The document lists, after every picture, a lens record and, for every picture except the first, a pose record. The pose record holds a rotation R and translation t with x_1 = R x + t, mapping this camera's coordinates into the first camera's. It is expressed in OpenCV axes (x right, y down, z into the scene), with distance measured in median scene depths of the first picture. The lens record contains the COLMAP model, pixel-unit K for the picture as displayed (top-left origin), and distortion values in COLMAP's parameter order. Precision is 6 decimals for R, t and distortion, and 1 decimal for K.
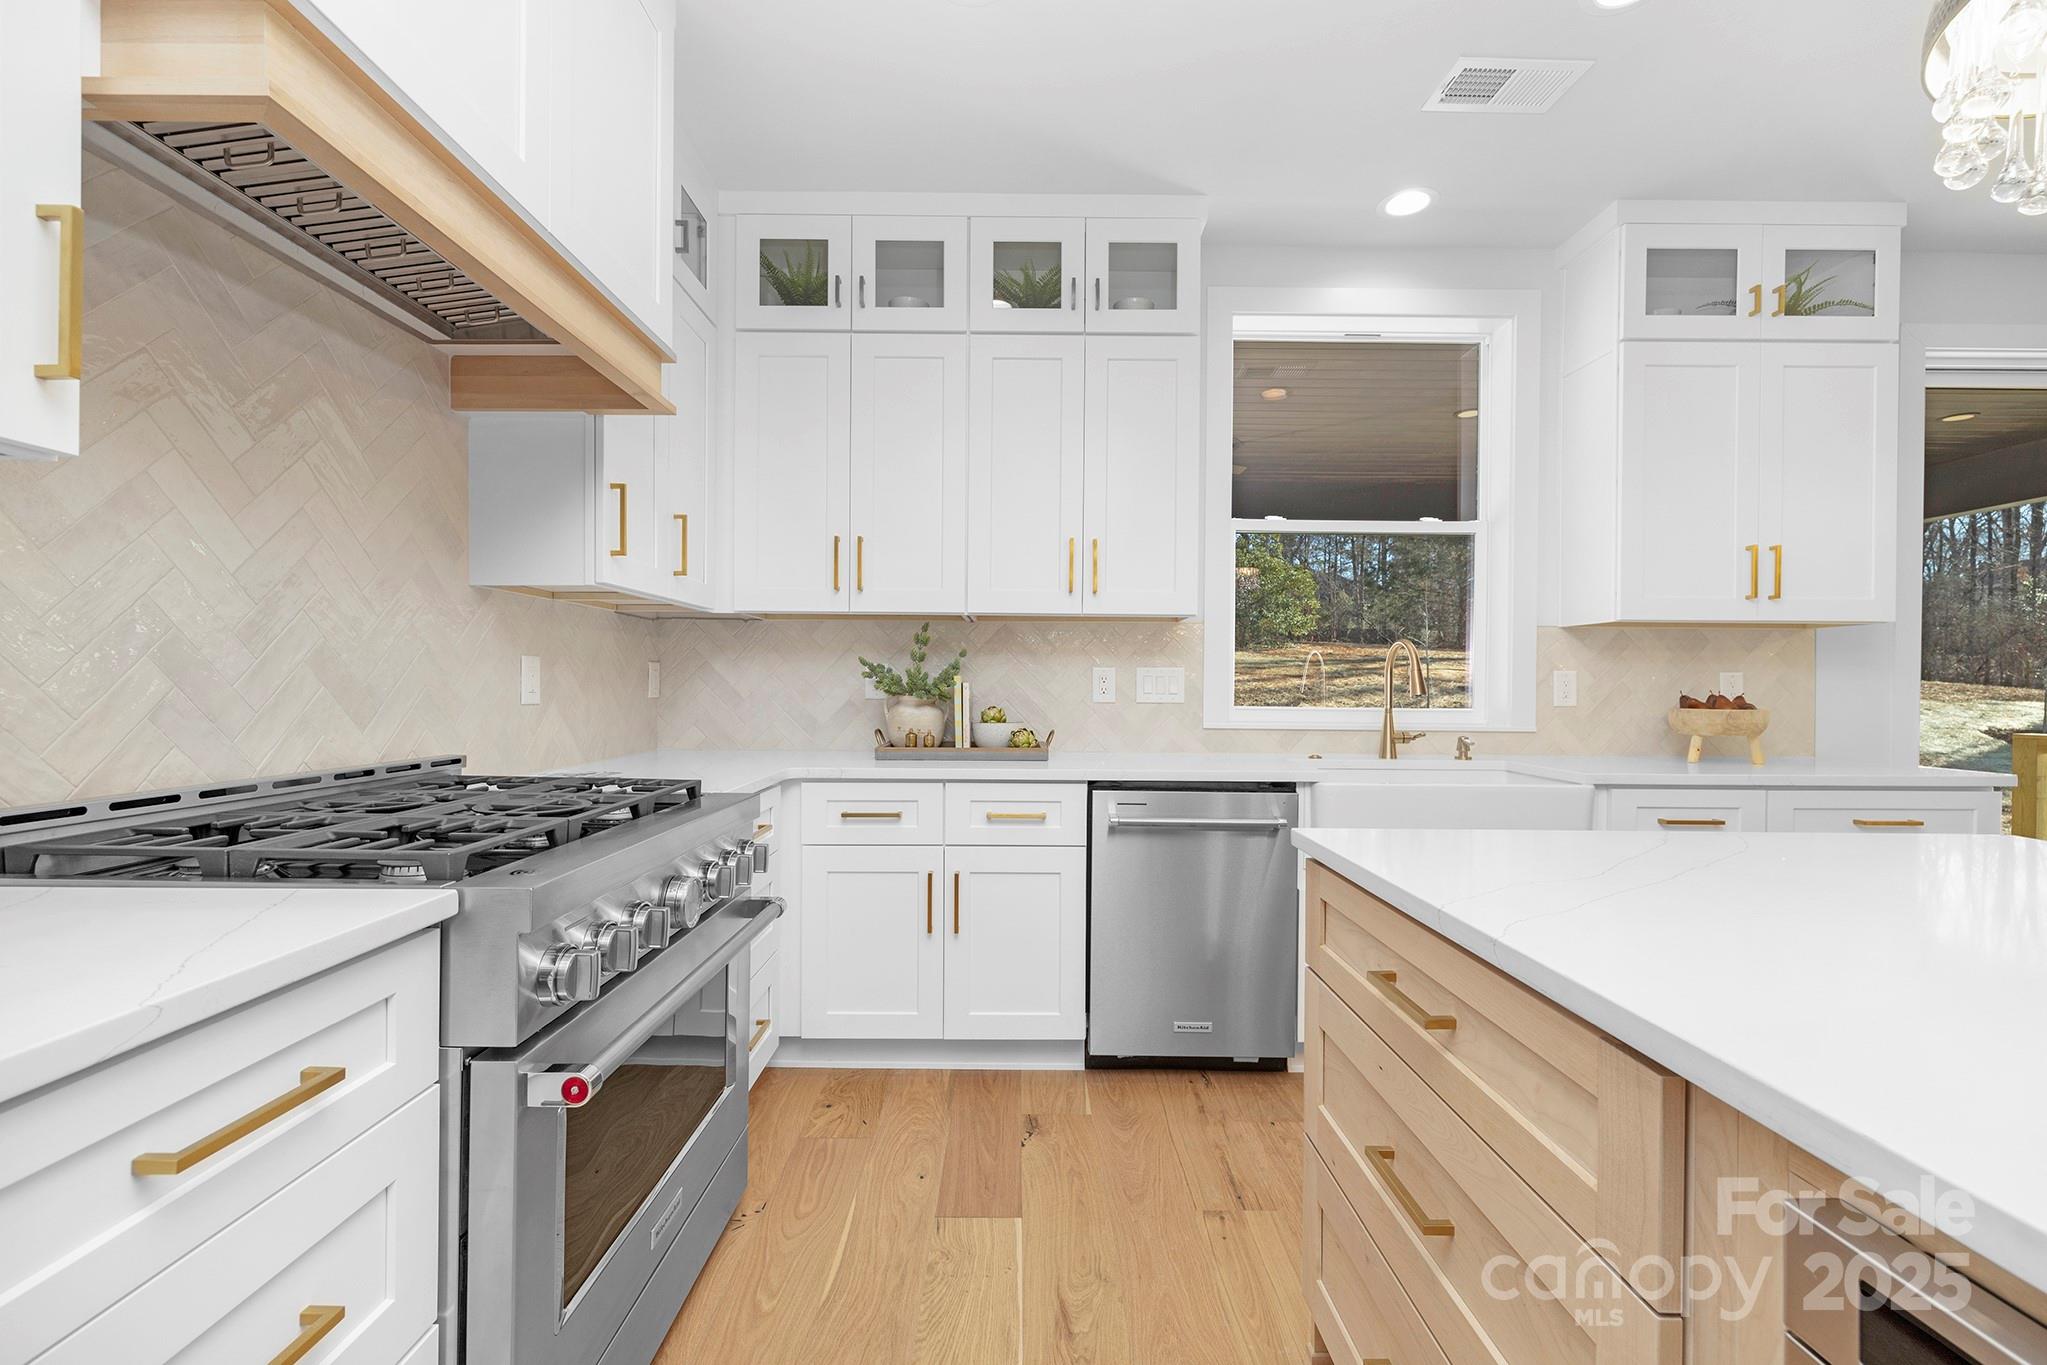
lens RADIAL K [[856.7, 0, 1021.8], [0, 856.7, 694.4], [0, 0, 1]] dist [-0.001062, -0.000062]
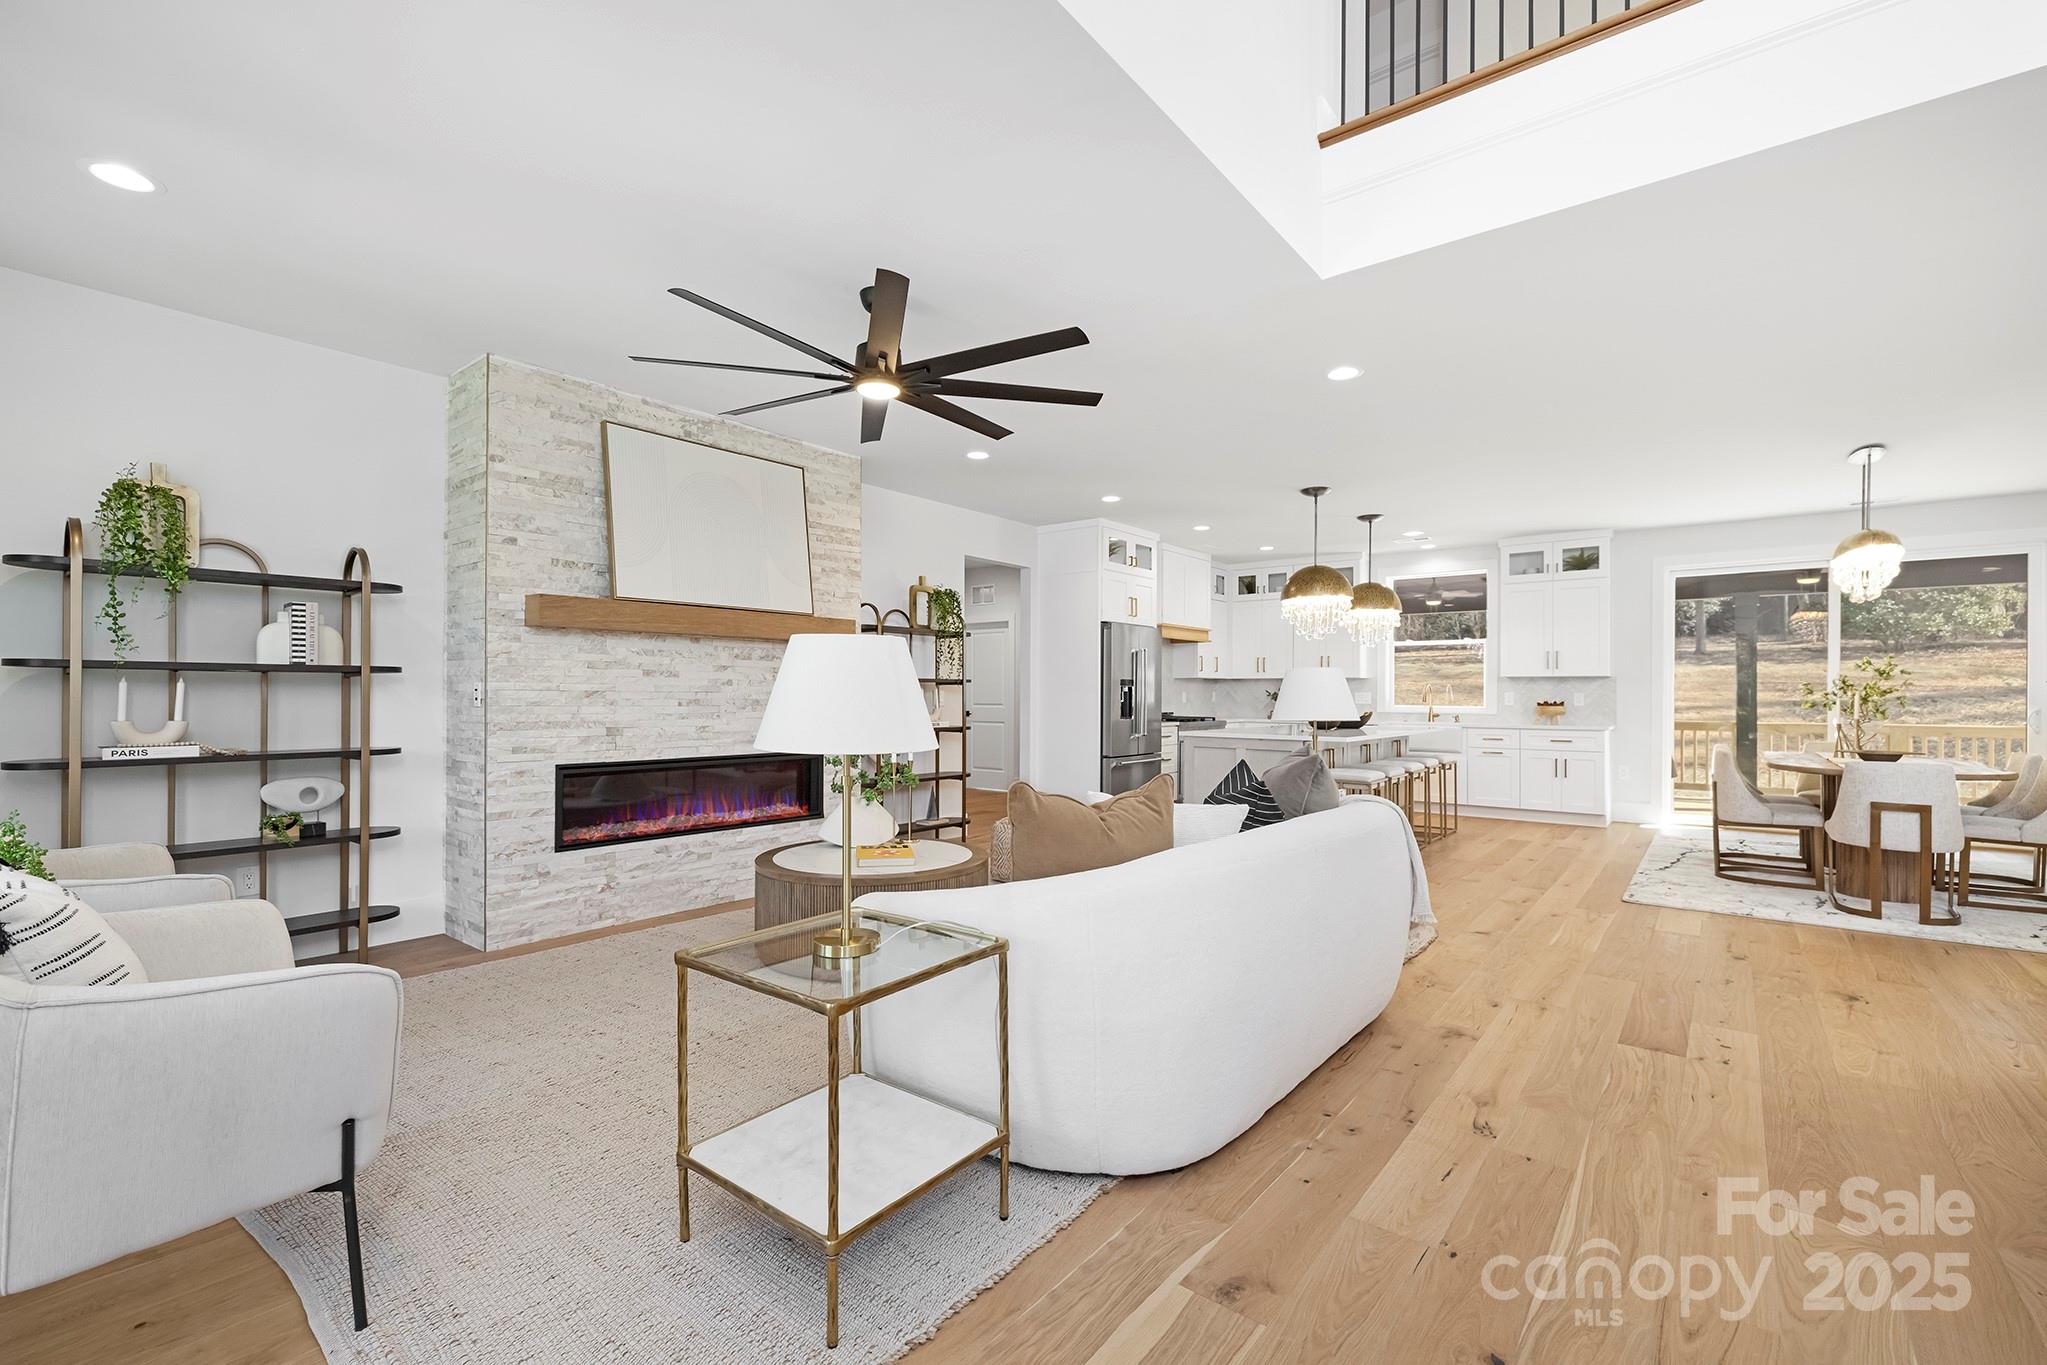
lens RADIAL K [[899.1, 0, 978.4], [0, 899.1, 709.9], [0, 0, 1]] dist [-0.000664, 0.000519]
pose [[0.761571, 0.004506, -0.648066, 1.333055], [-0.004199, 0.999989, 0.002019, 0.037540], [0.648068, 0.001184, 0.761582, -2.630942]]
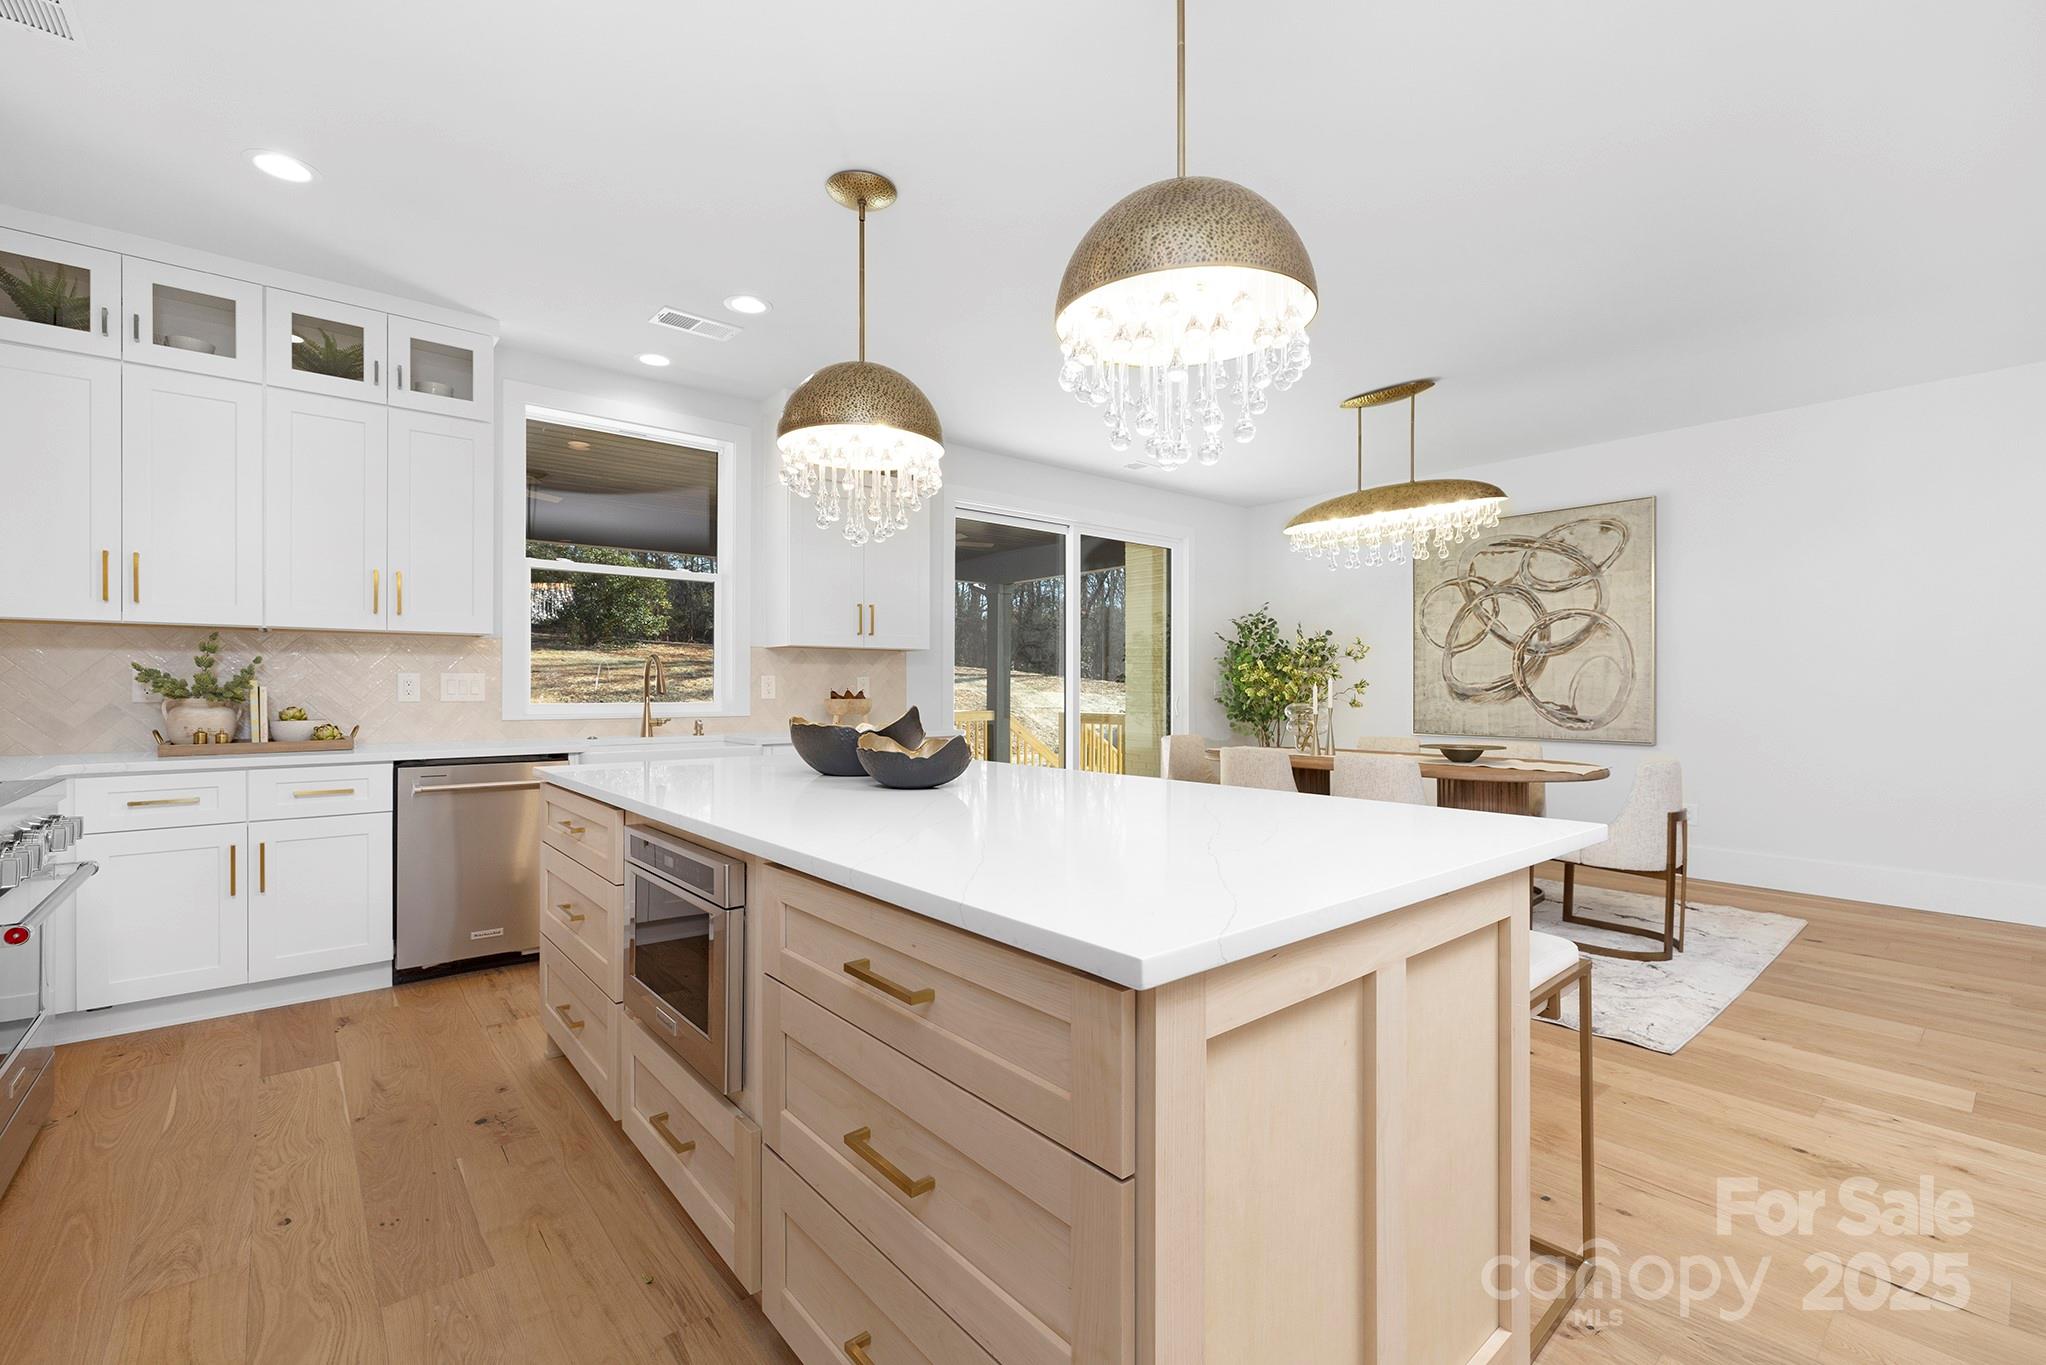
lens RADIAL K [[892.7, 0, 1016.4], [0, 892.7, 686.2], [0, 0, 1]] dist [0.004353, 0.000597]
pose [[0.771640, -0.005389, 0.636037, -0.049731], [0.012232, 0.999905, -0.006368, 0.006336], [-0.635942, 0.012694, 0.771632, -0.572182]]
